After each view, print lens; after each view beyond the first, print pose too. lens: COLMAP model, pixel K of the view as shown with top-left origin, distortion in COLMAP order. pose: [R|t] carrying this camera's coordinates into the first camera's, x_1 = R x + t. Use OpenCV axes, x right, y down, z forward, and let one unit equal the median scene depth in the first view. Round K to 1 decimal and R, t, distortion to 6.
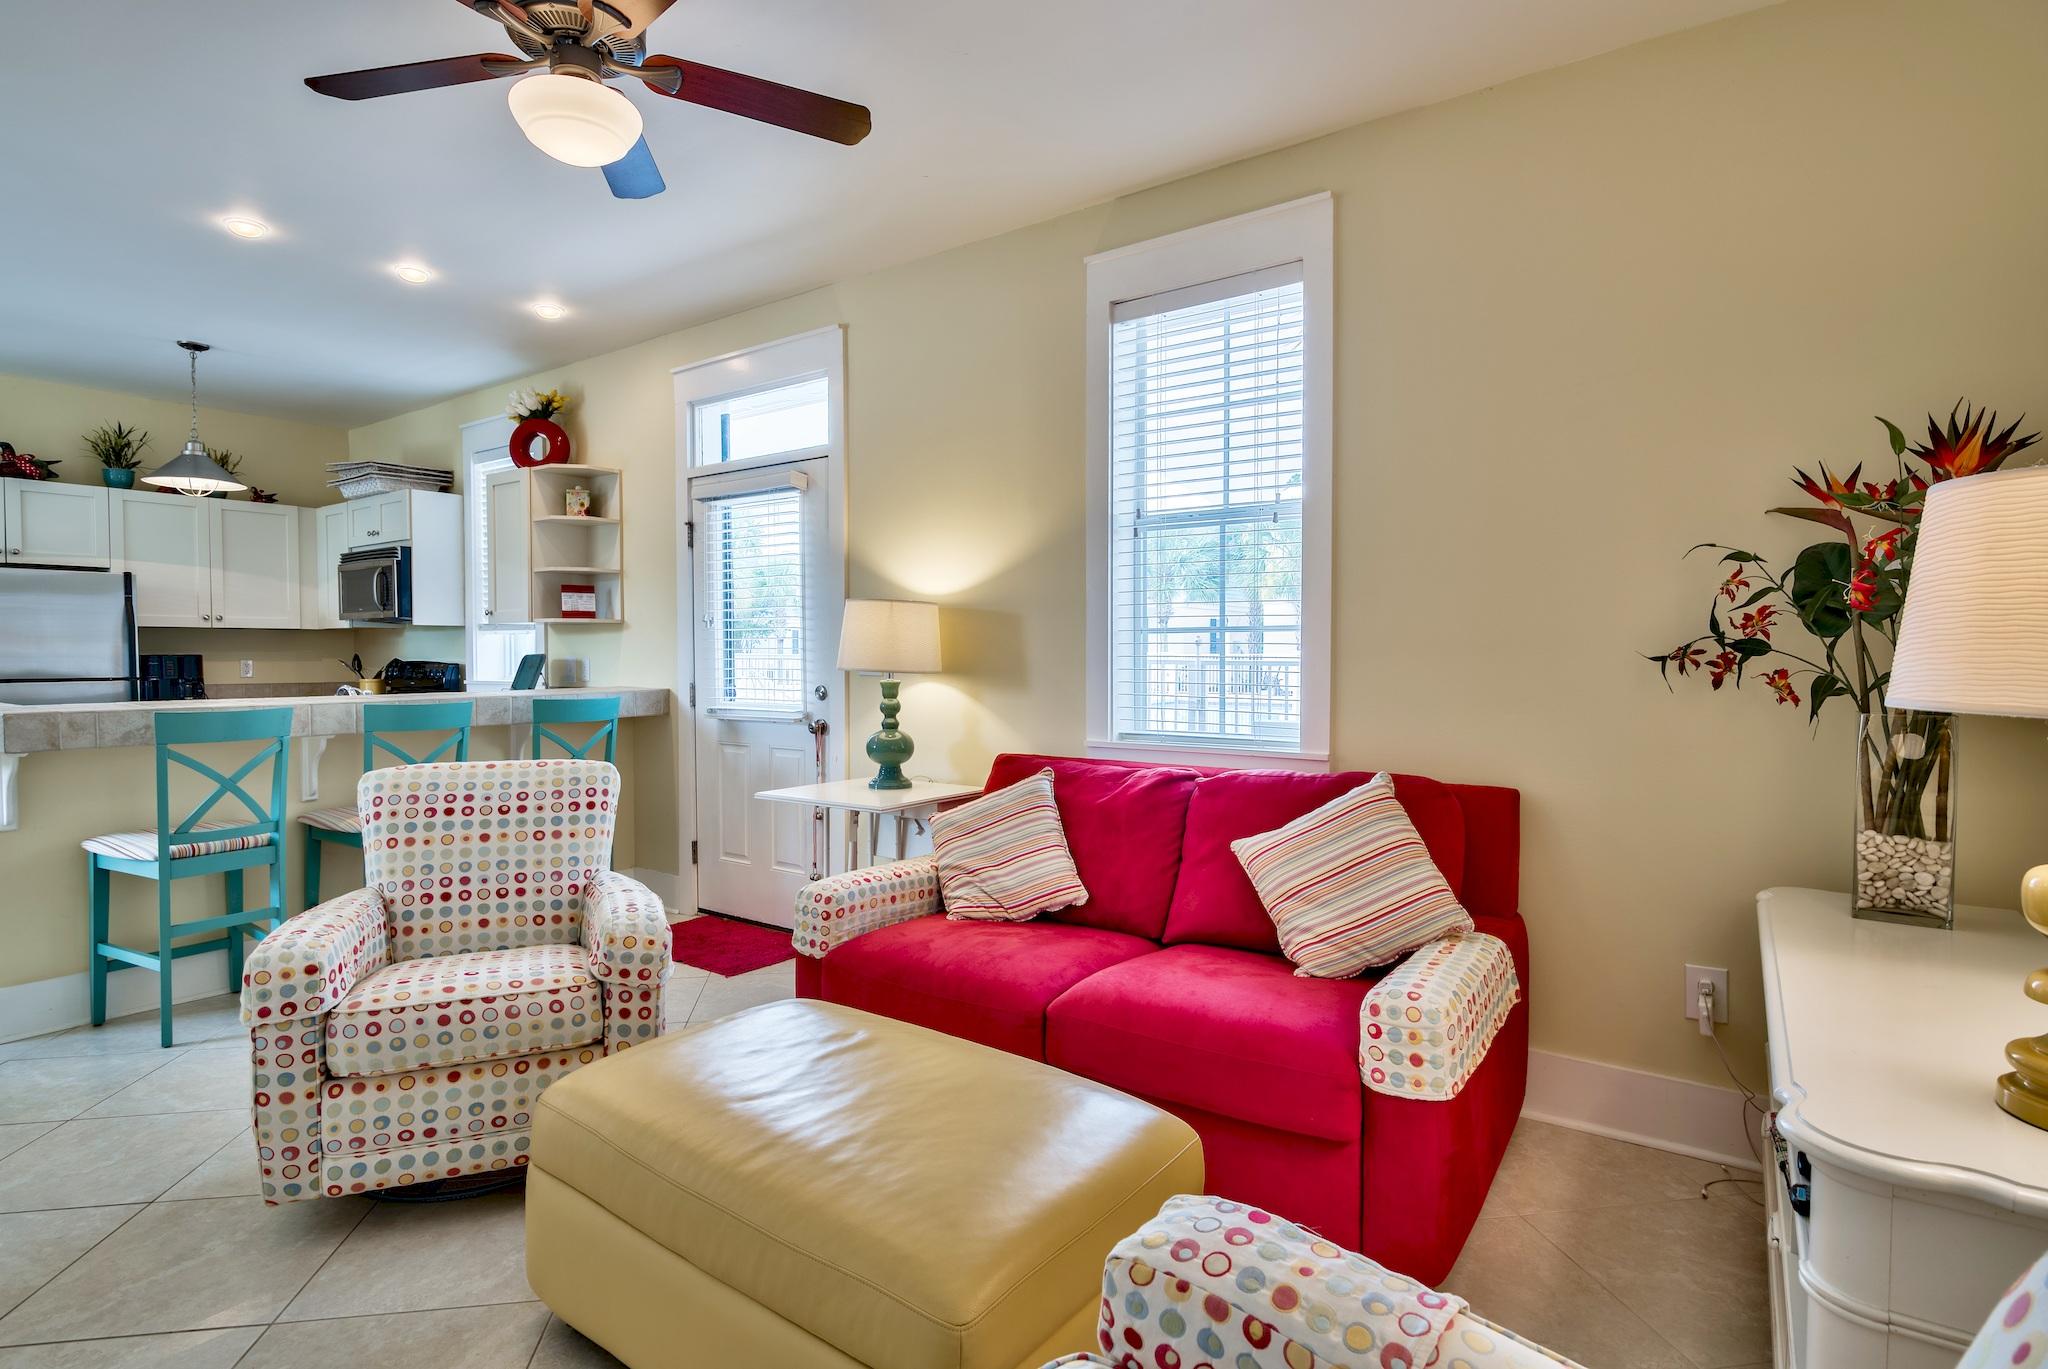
lens RADIAL K [[1031.8, 0, 1077.0], [0, 1031.8, 688.8], [0, 0, 1]] dist [-0.003045, 0.000299]
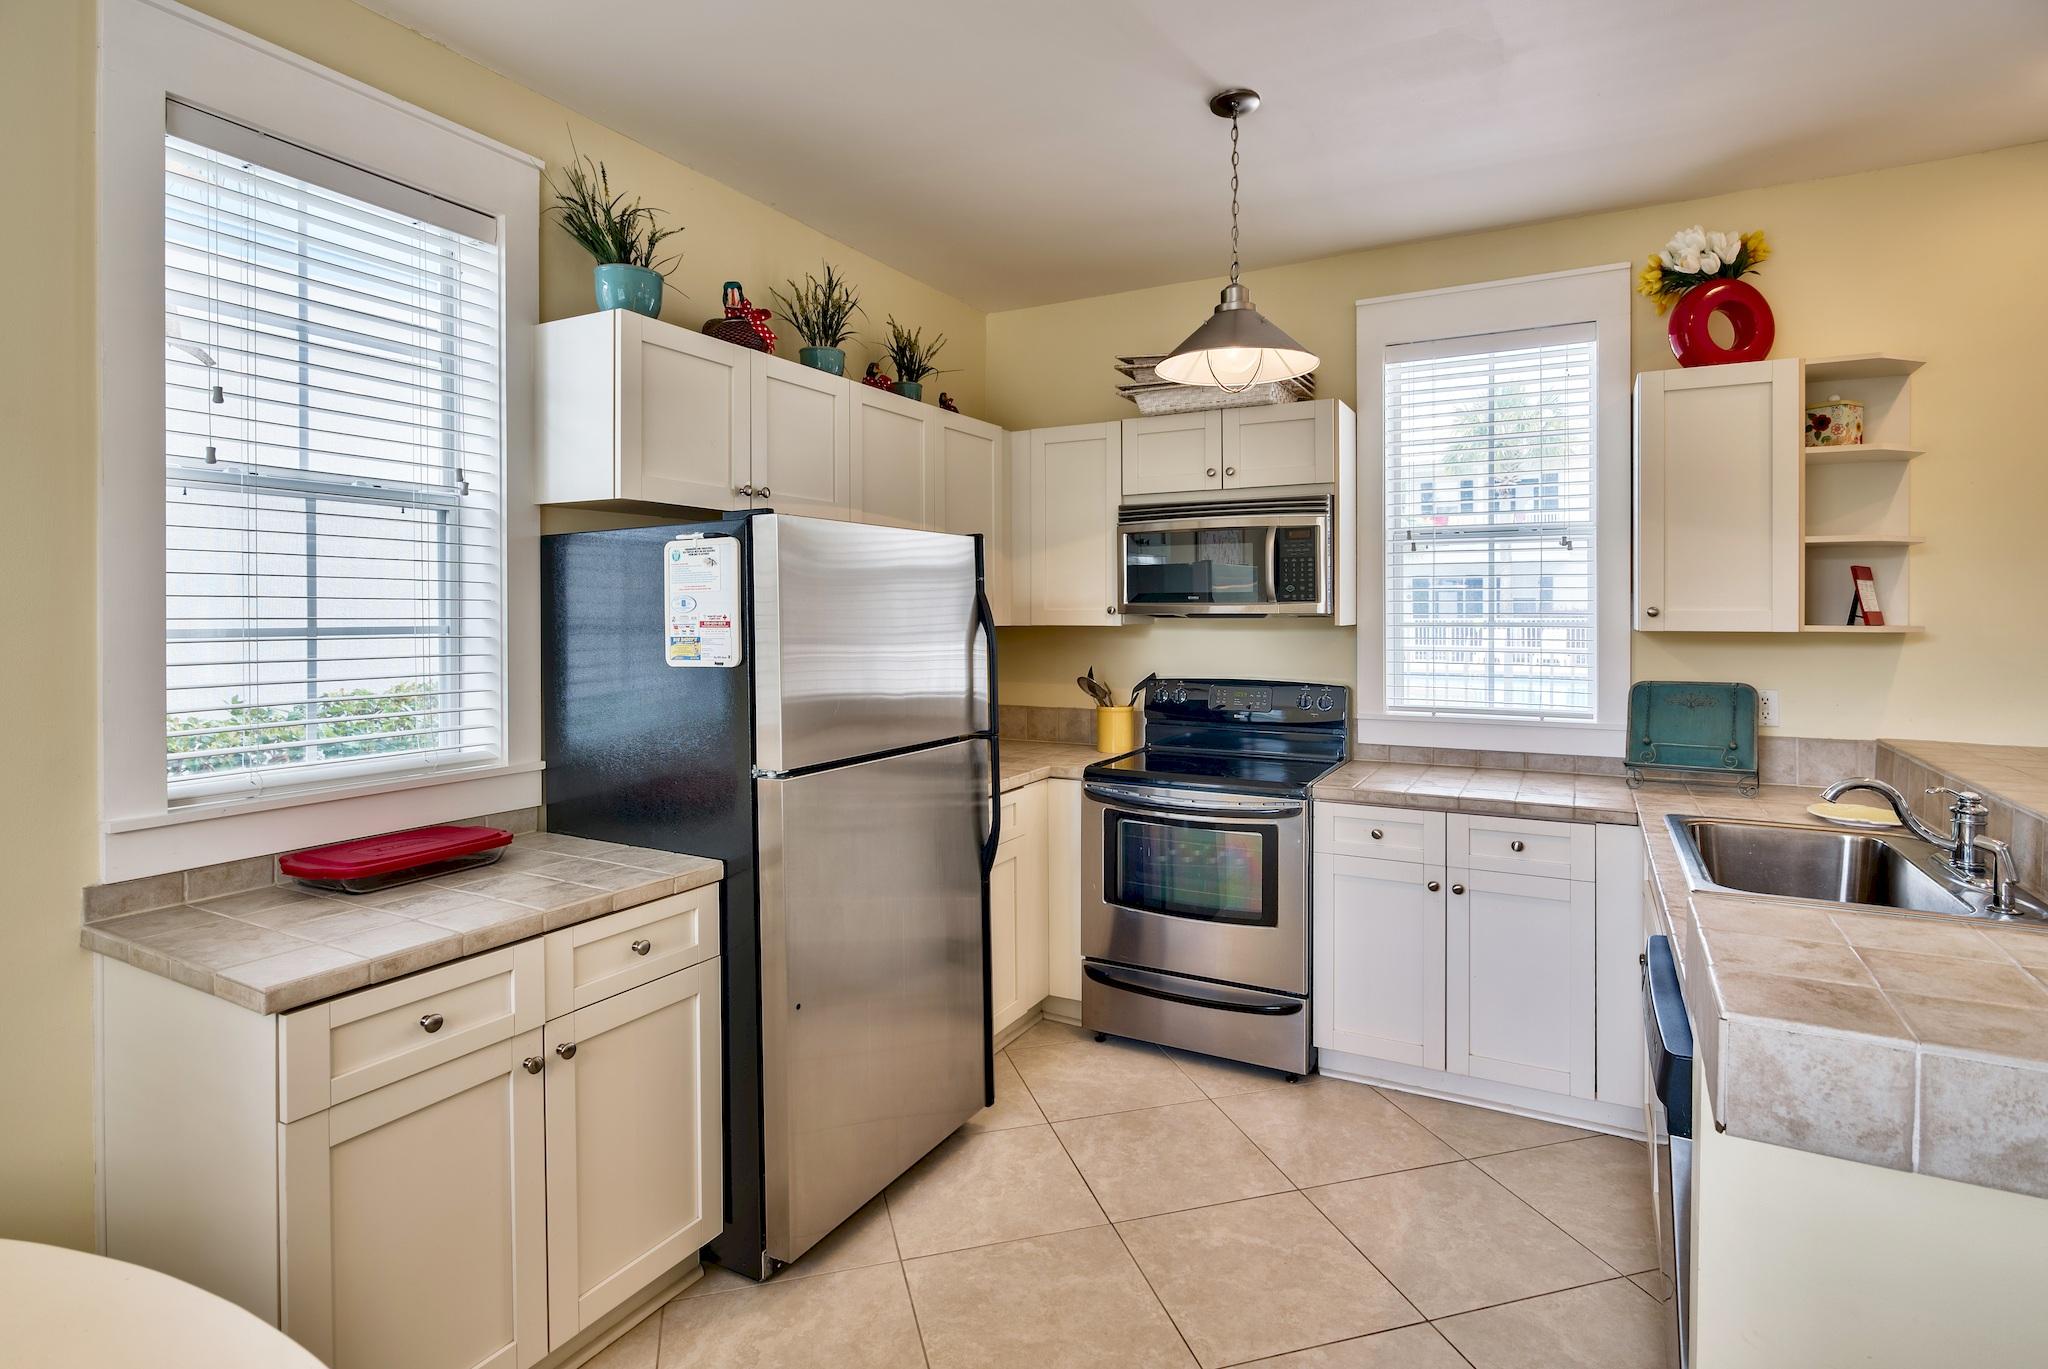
lens RADIAL K [[1009.8, 0, 1029.9], [0, 1009.8, 646.3], [0, 0, 1]] dist [-0.000169, -0.000177]
pose [[0.991726, -0.003828, 0.128316, -0.958688], [0.003852, 0.999993, 0.000066, -0.054999], [-0.128316, 0.000429, 0.991733, 0.476255]]
